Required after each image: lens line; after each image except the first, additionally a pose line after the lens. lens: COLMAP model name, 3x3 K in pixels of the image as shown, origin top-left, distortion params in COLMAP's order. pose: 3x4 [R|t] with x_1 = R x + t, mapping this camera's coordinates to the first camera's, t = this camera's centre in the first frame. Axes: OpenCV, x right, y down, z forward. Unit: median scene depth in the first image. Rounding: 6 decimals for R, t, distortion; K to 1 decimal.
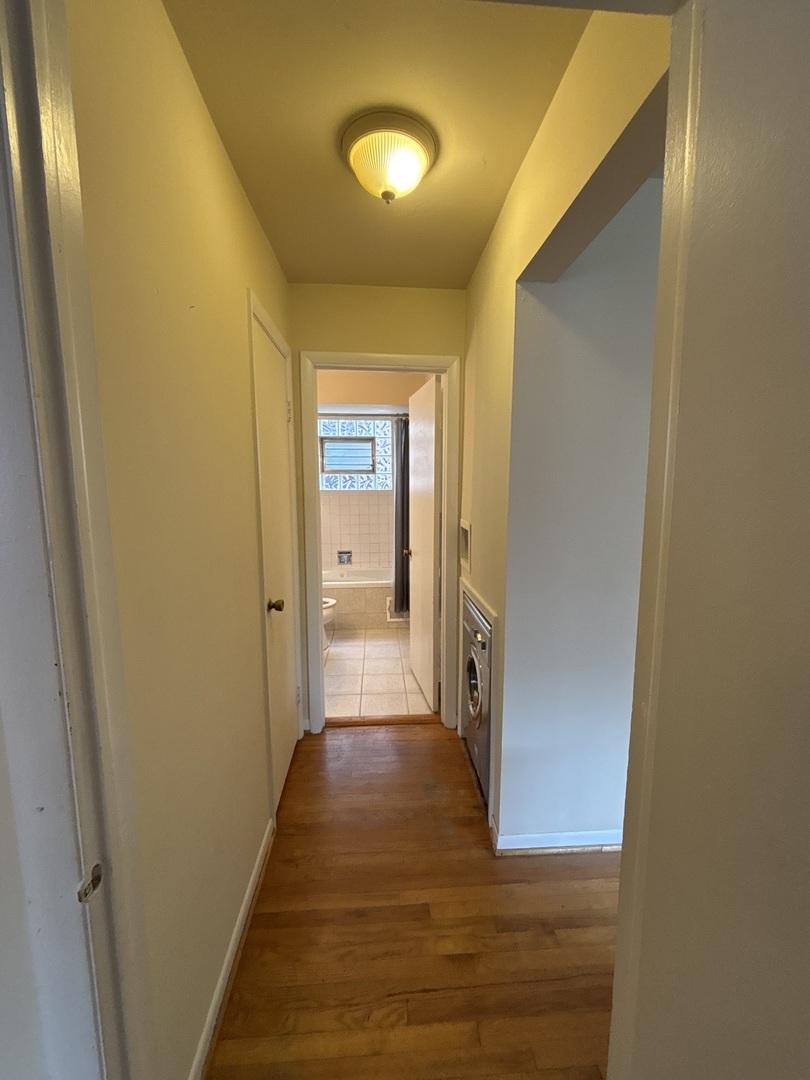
lens RADIAL K [[450.5, 0, 405.0], [0, 450.5, 540.0], [0, 0, 1]] dist [0.002782, 0.000379]
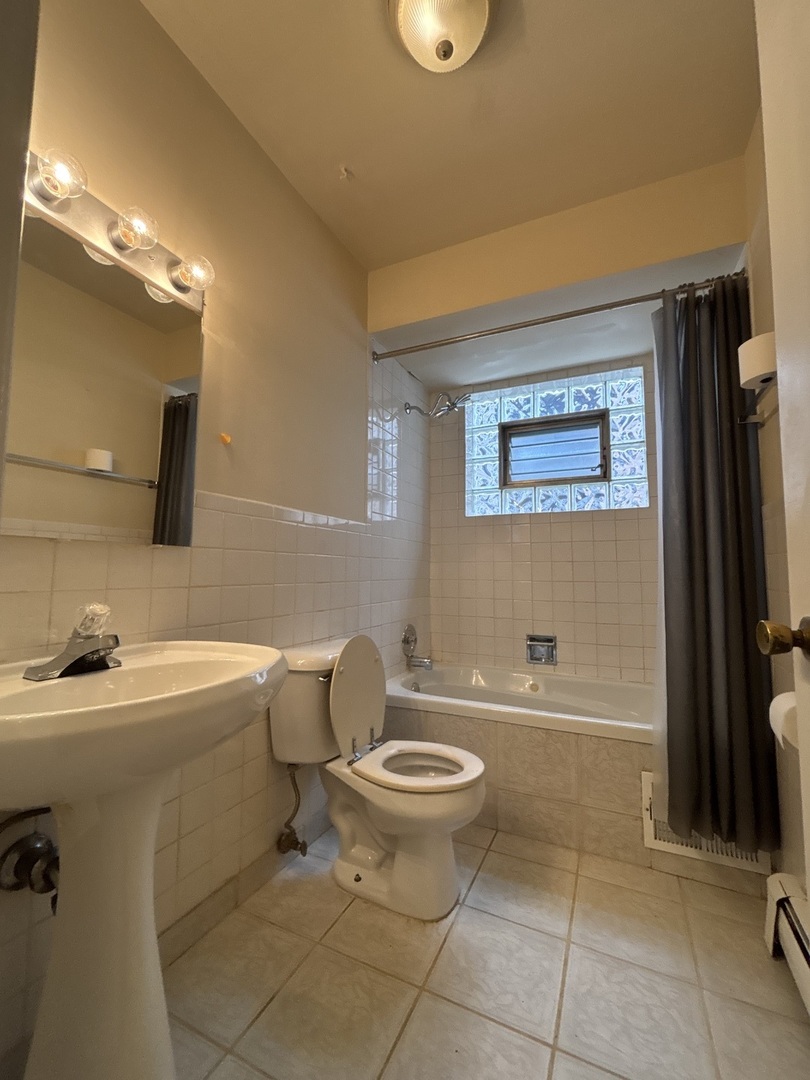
lens RADIAL K [[450.5, 0, 405.0], [0, 450.5, 540.0], [0, 0, 1]] dist [0.002782, 0.000379]
pose [[0.872020, -0.026167, -0.488771, -0.023303], [-0.070338, 0.981507, -0.178038, 0.021368], [0.484391, 0.189631, 0.854052, 0.533026]]
